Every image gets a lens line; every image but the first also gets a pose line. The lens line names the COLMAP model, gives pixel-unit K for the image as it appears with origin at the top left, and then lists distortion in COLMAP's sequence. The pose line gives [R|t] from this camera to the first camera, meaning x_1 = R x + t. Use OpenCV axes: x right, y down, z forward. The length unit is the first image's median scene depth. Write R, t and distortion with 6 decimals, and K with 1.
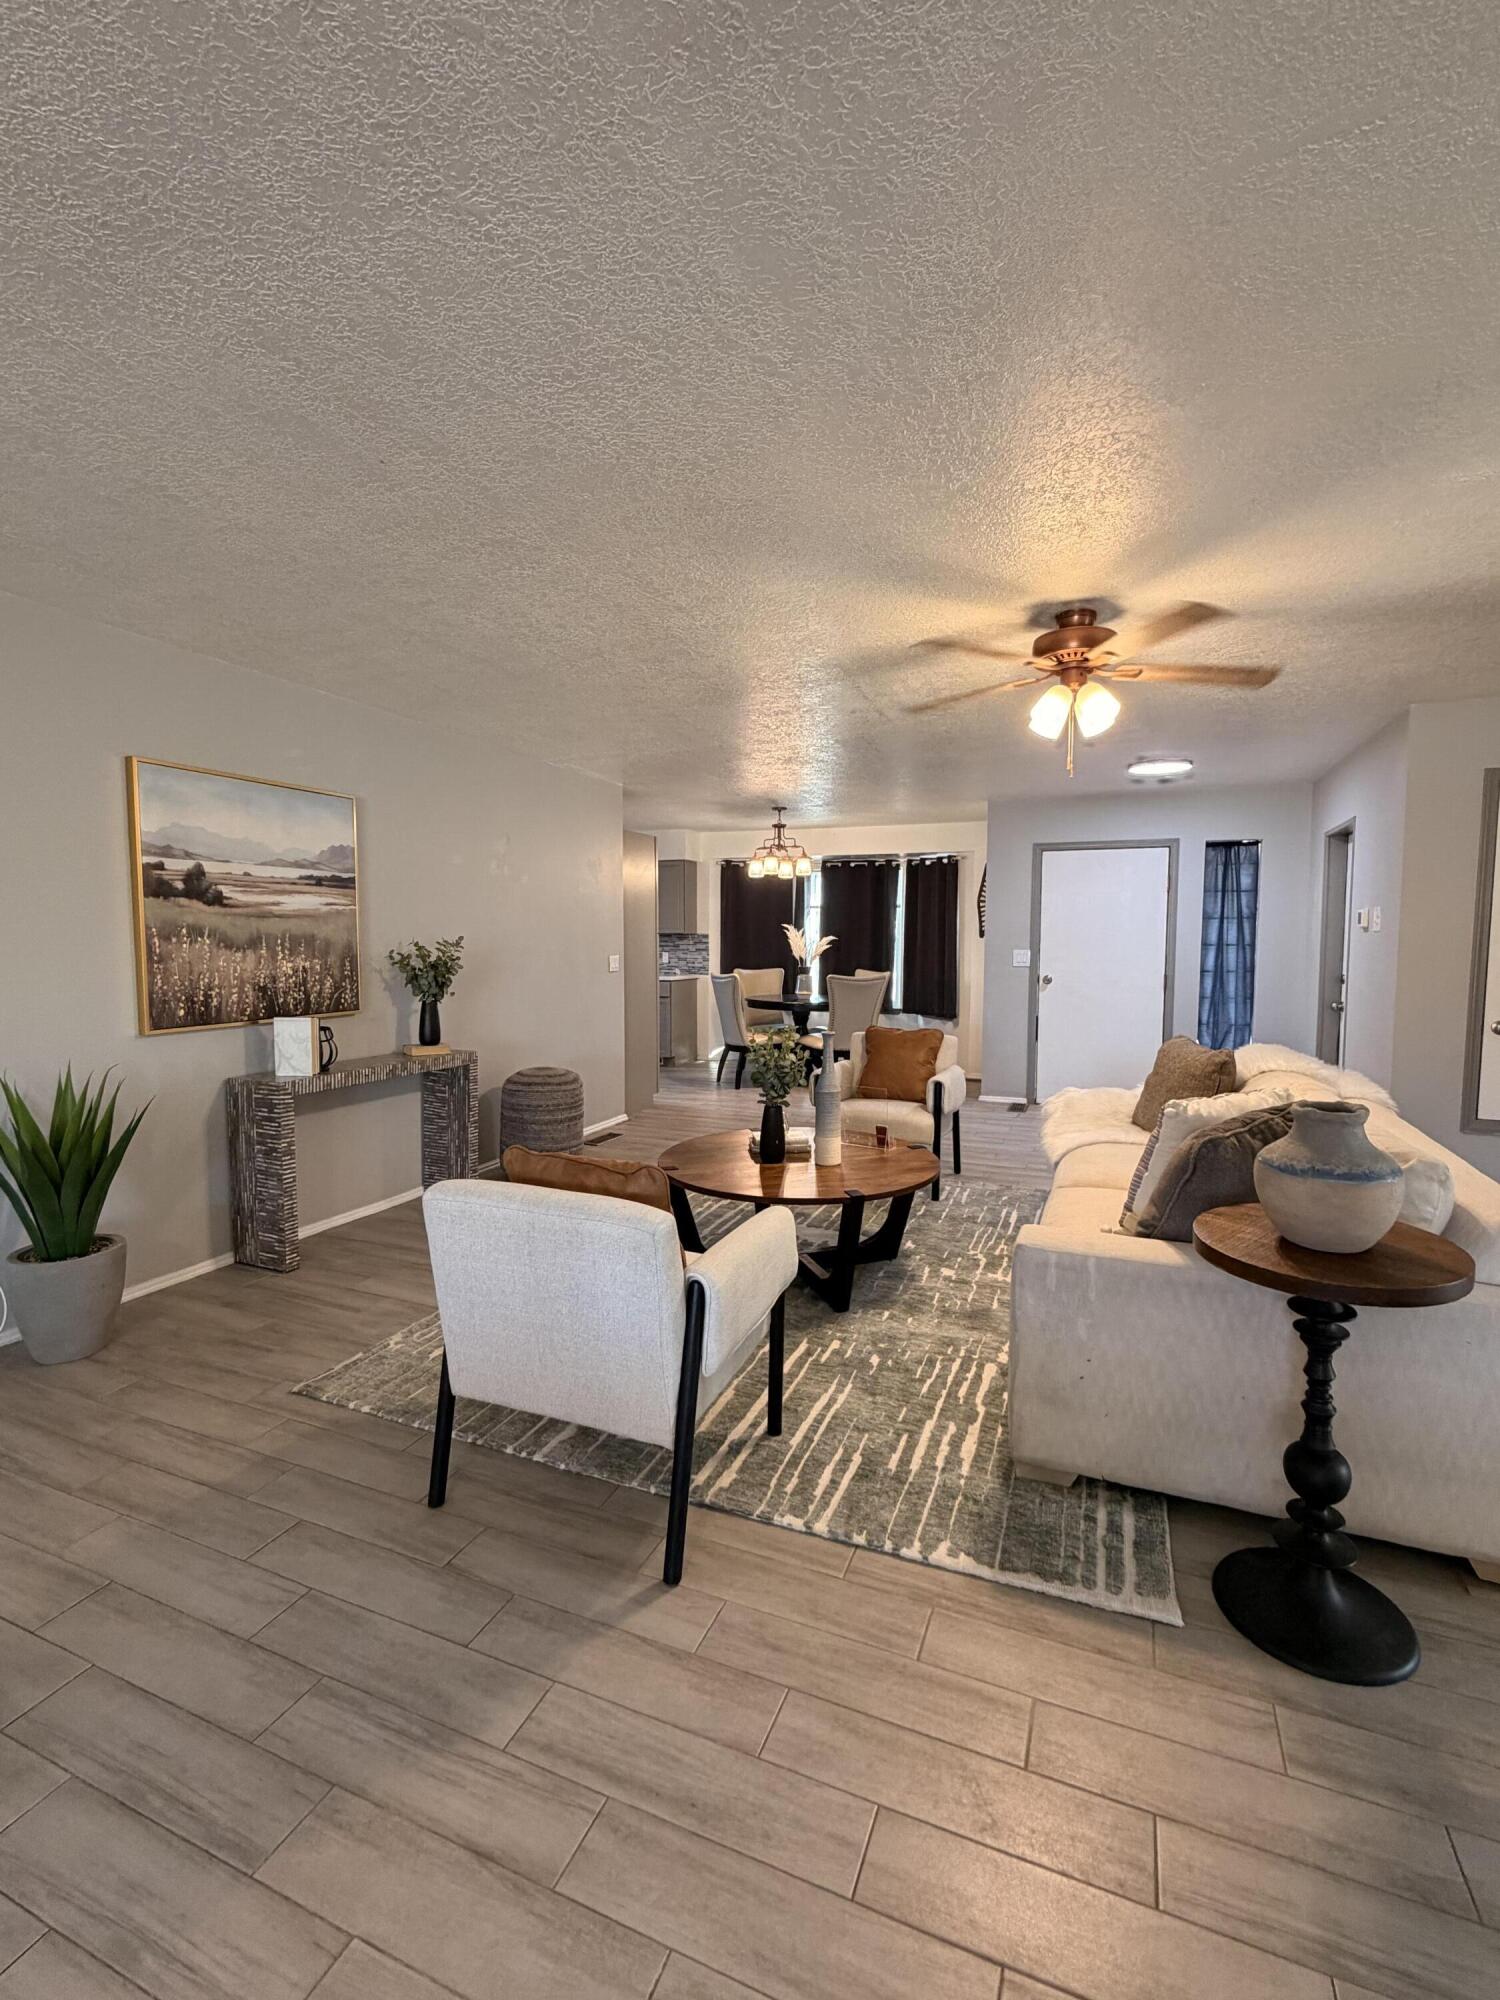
lens RADIAL K [[899.8, 0, 753.2], [0, 899.8, 995.8], [0, 0, 1]] dist [0.000000, 0.000298]
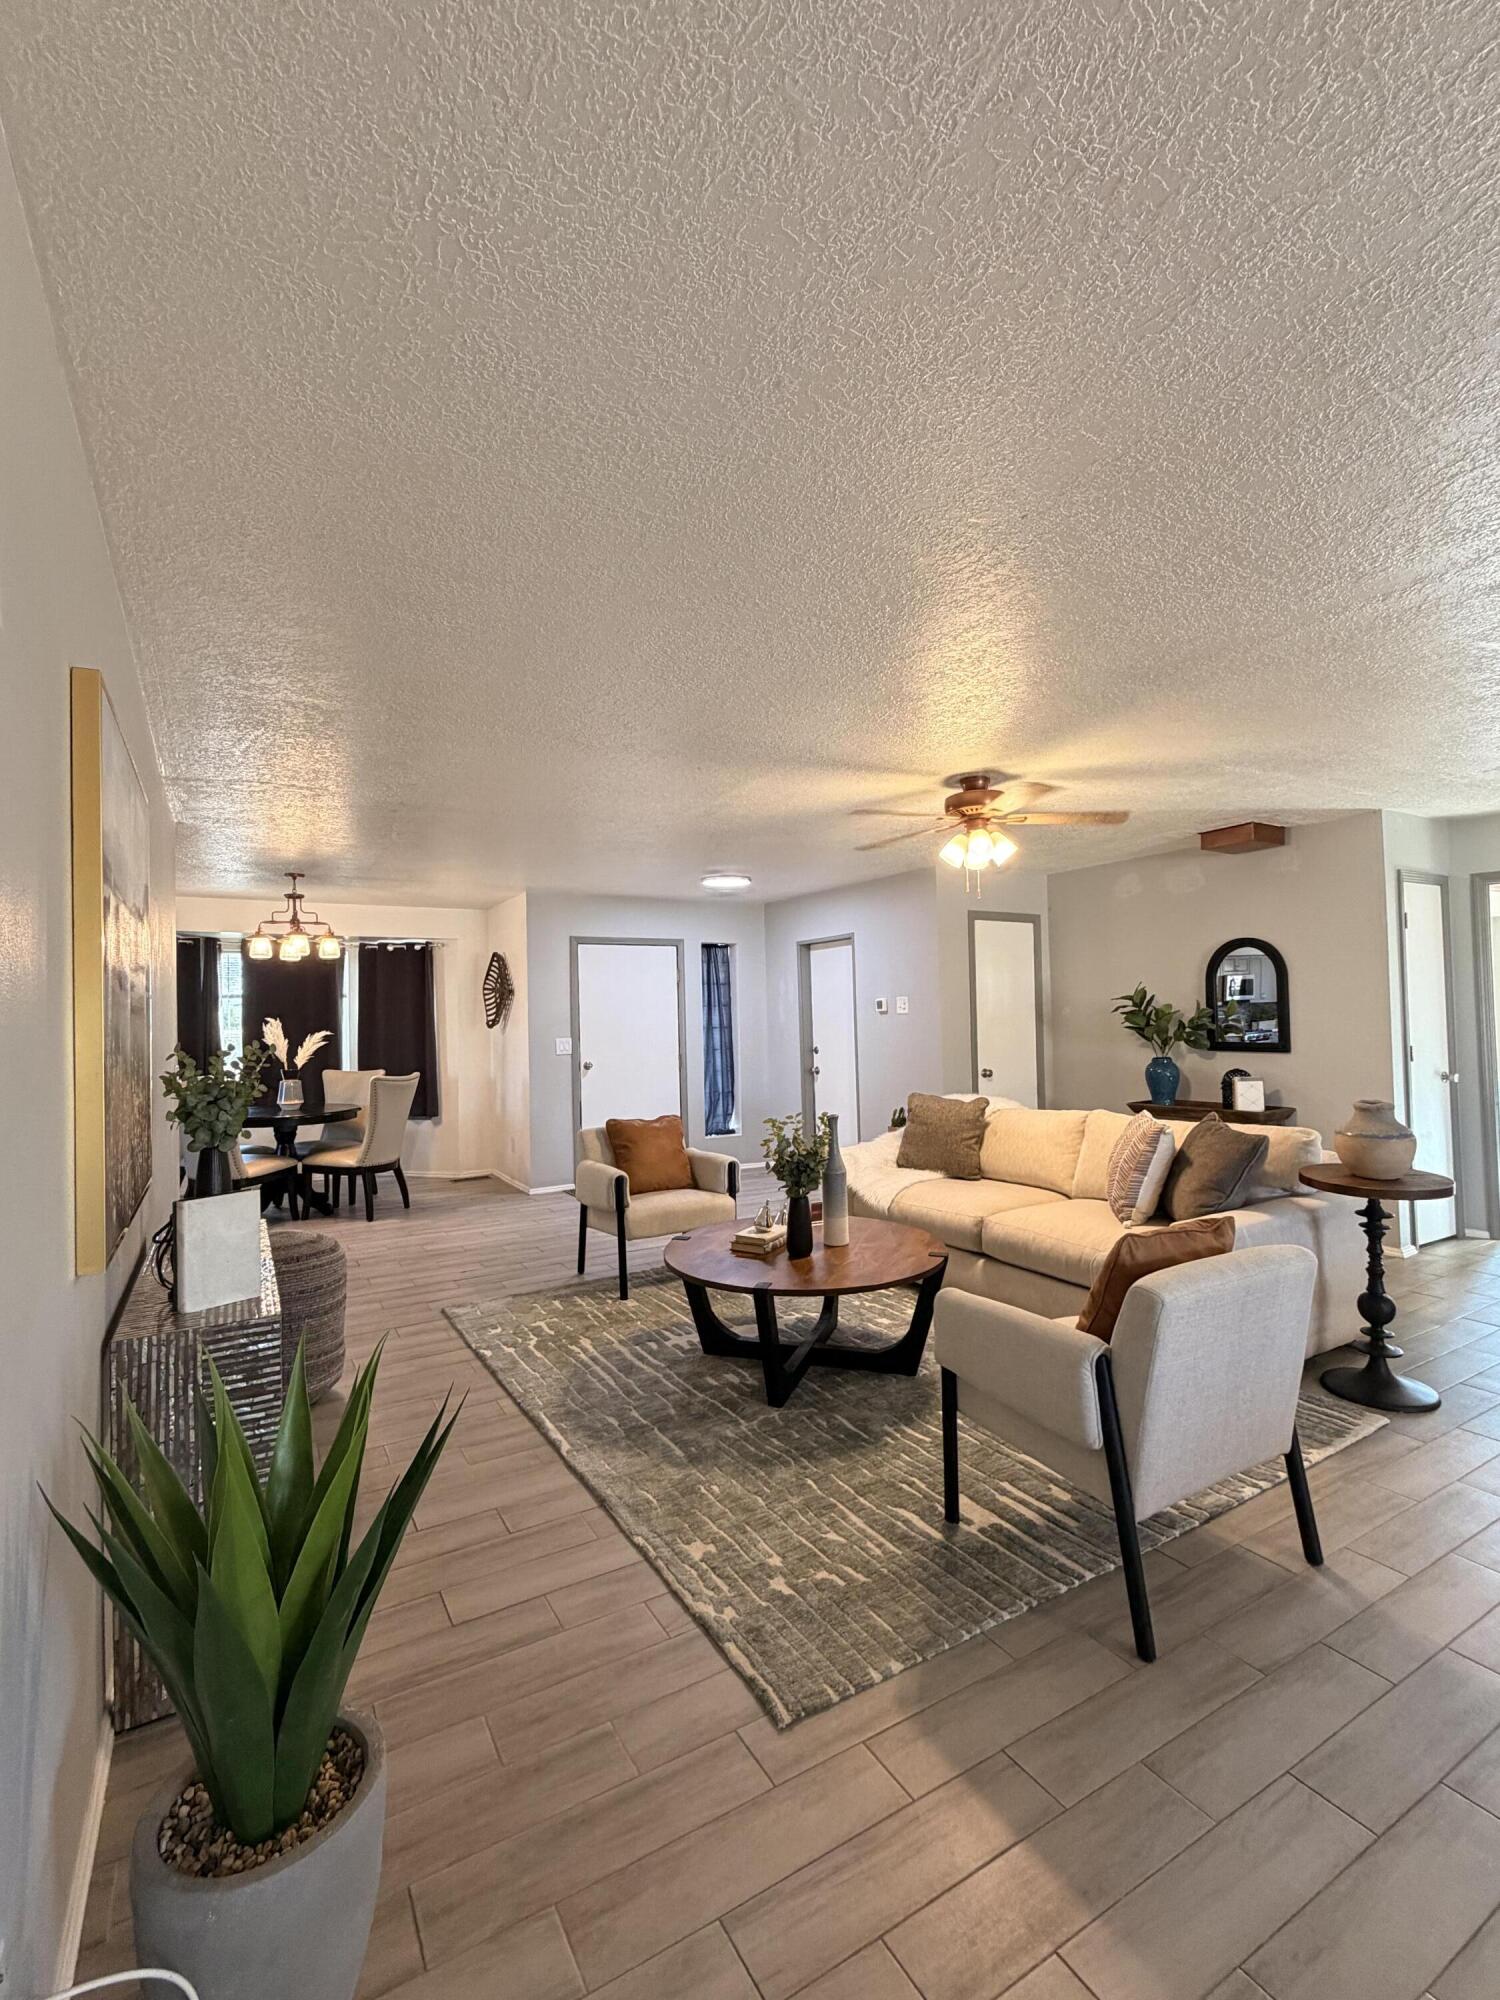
lens RADIAL K [[899.8, 0, 748.1], [0, 899.8, 992.9], [0, 0, 1]] dist [0.000000, 0.000298]
pose [[0.603943, 0.005174, 0.797011, -0.761348], [0.078439, 0.994739, -0.065896, -0.035748], [-0.793159, 0.102314, 0.600359, 0.415265]]
